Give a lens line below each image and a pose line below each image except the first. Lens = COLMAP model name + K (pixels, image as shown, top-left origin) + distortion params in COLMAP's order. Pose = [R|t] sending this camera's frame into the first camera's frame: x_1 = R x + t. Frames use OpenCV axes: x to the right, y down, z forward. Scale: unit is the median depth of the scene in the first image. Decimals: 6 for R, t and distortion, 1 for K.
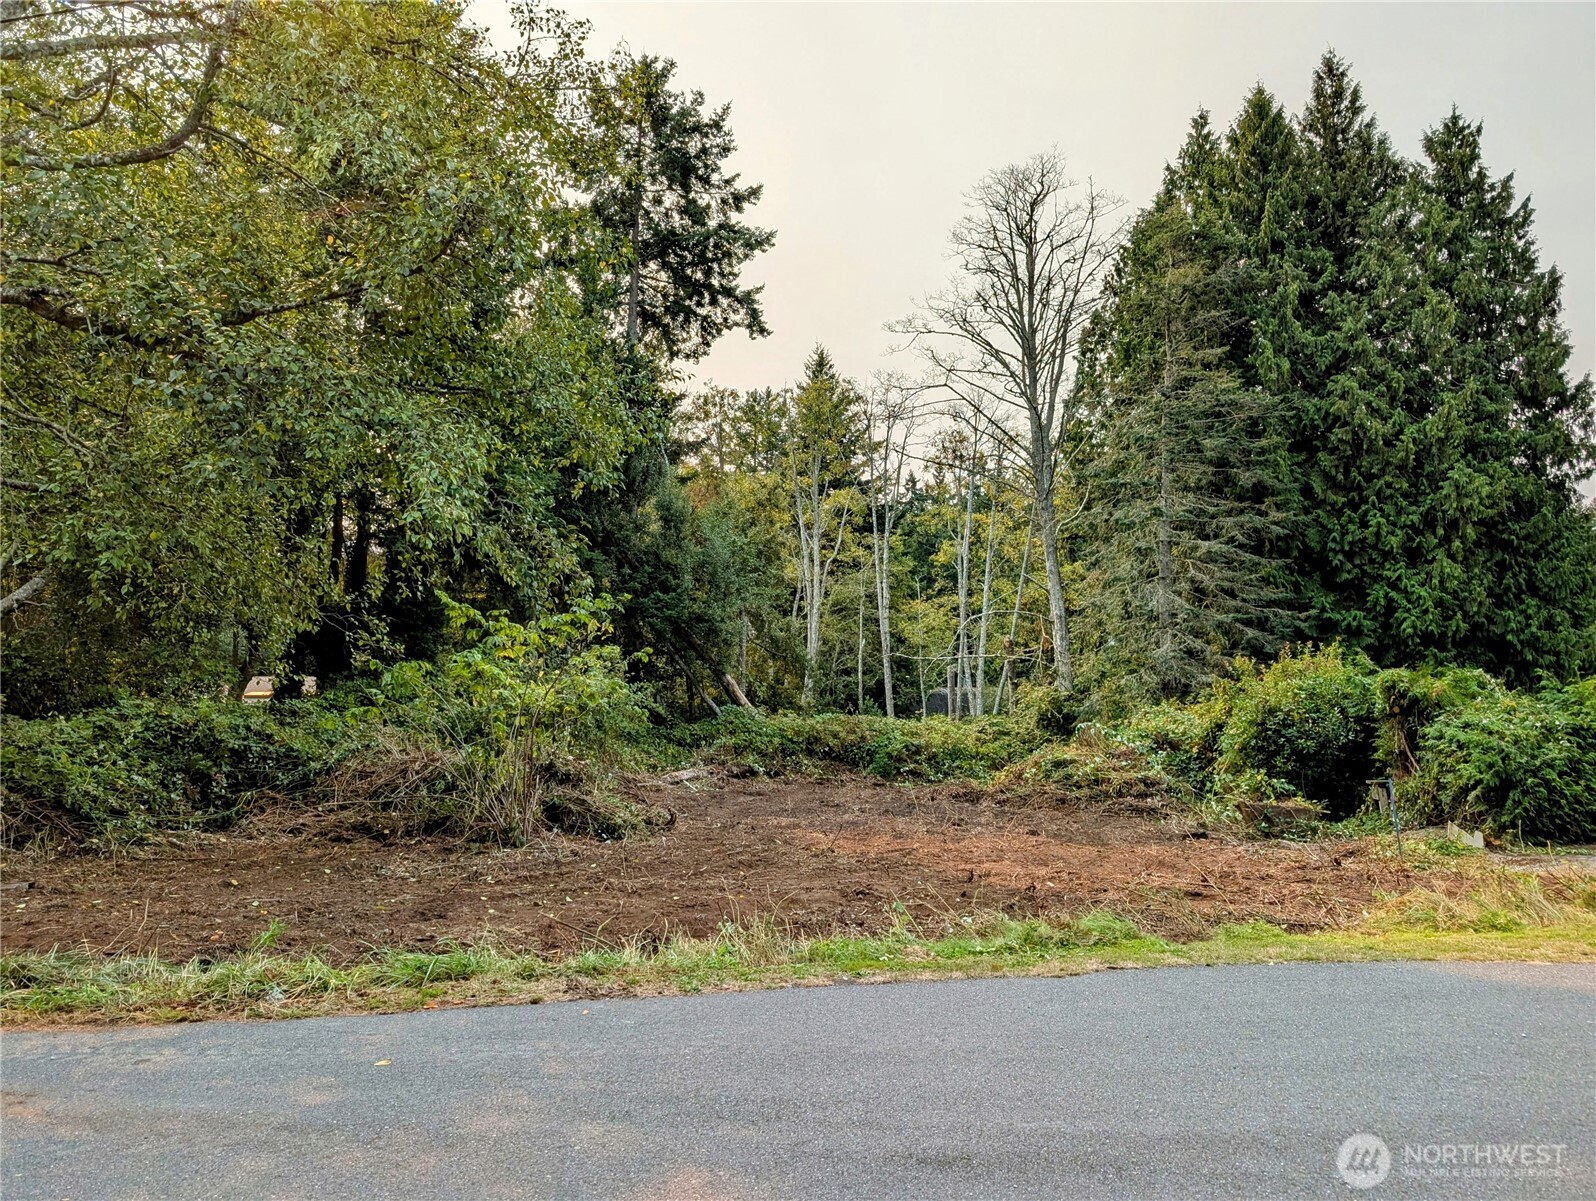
lens RADIAL K [[1124.2, 0, 798.1], [0, 1124.2, 613.2], [0, 0, 1]] dist [0.033199, -0.024829]
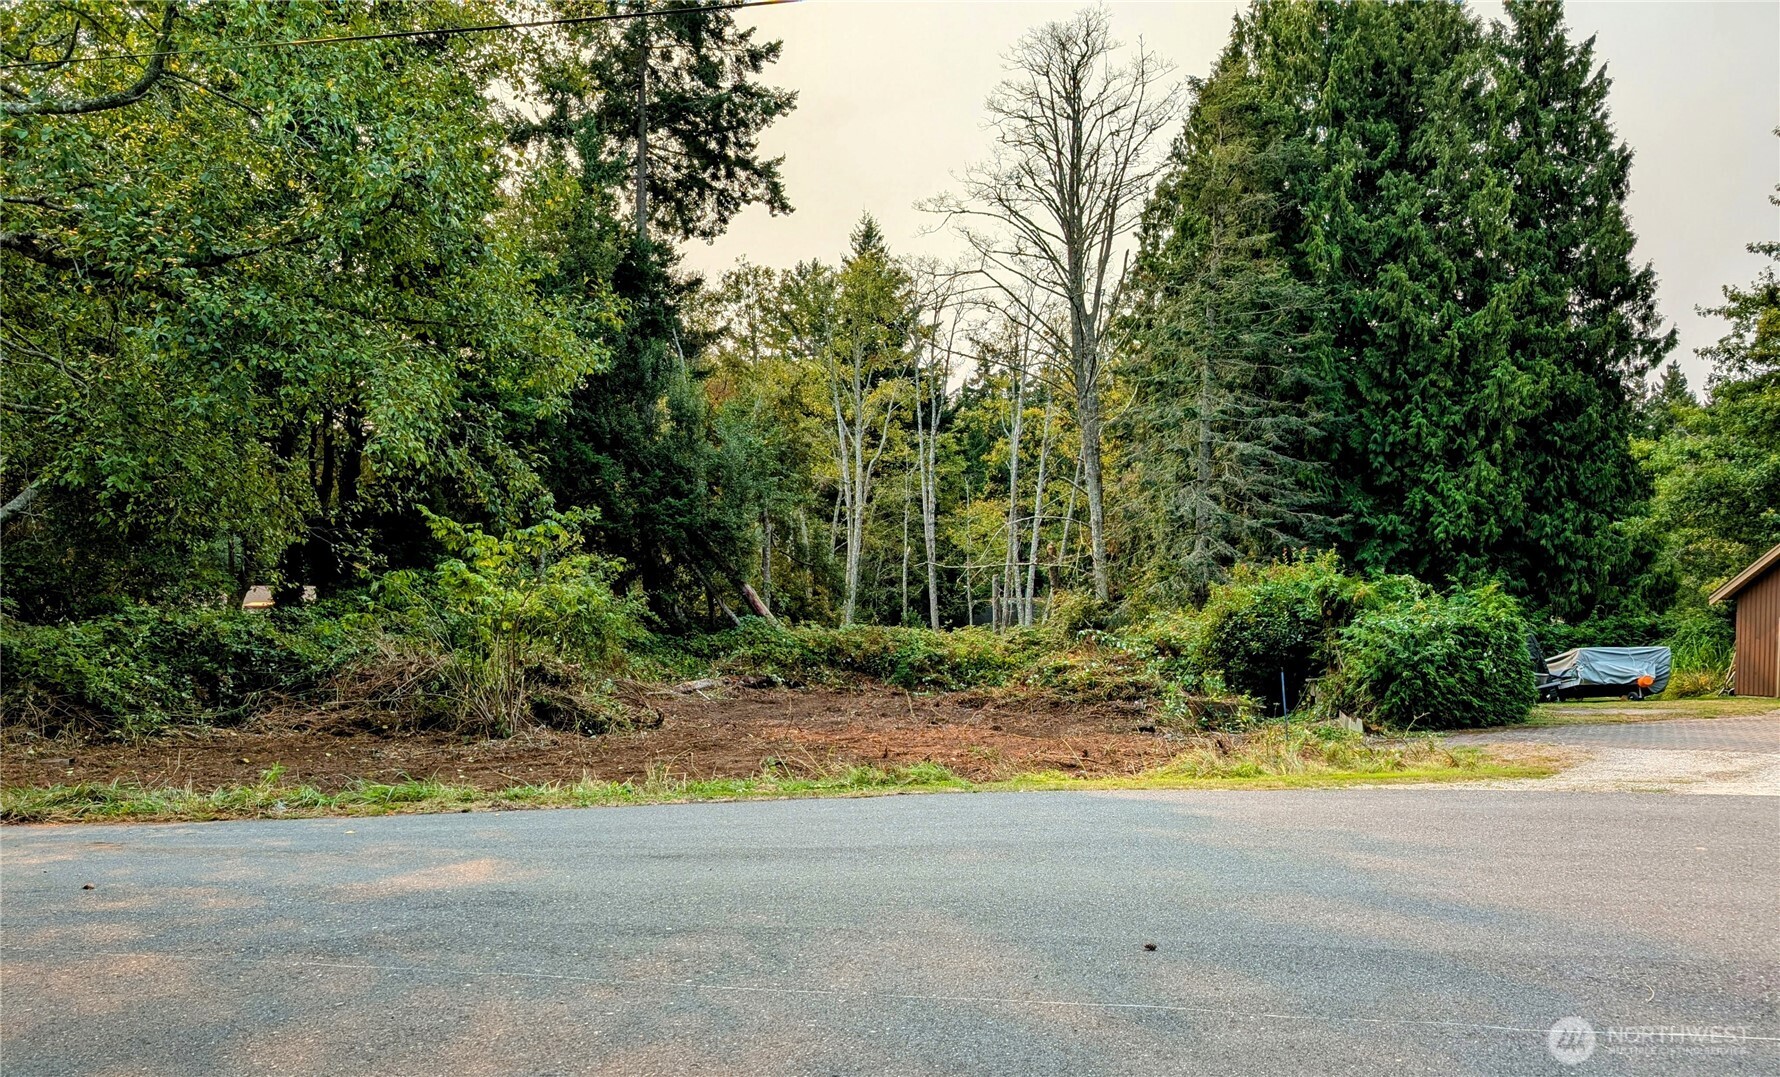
lens RADIAL K [[1253.1, 0, 906.7], [0, 1253.1, 691.6], [0, 0, 1]] dist [0.033863, -0.027717]
pose [[0.999602, -0.005639, 0.027637, 0.045451], [0.001737, 0.990261, 0.139212, -0.003924], [-0.028153, -0.139109, 0.989877, -0.091712]]
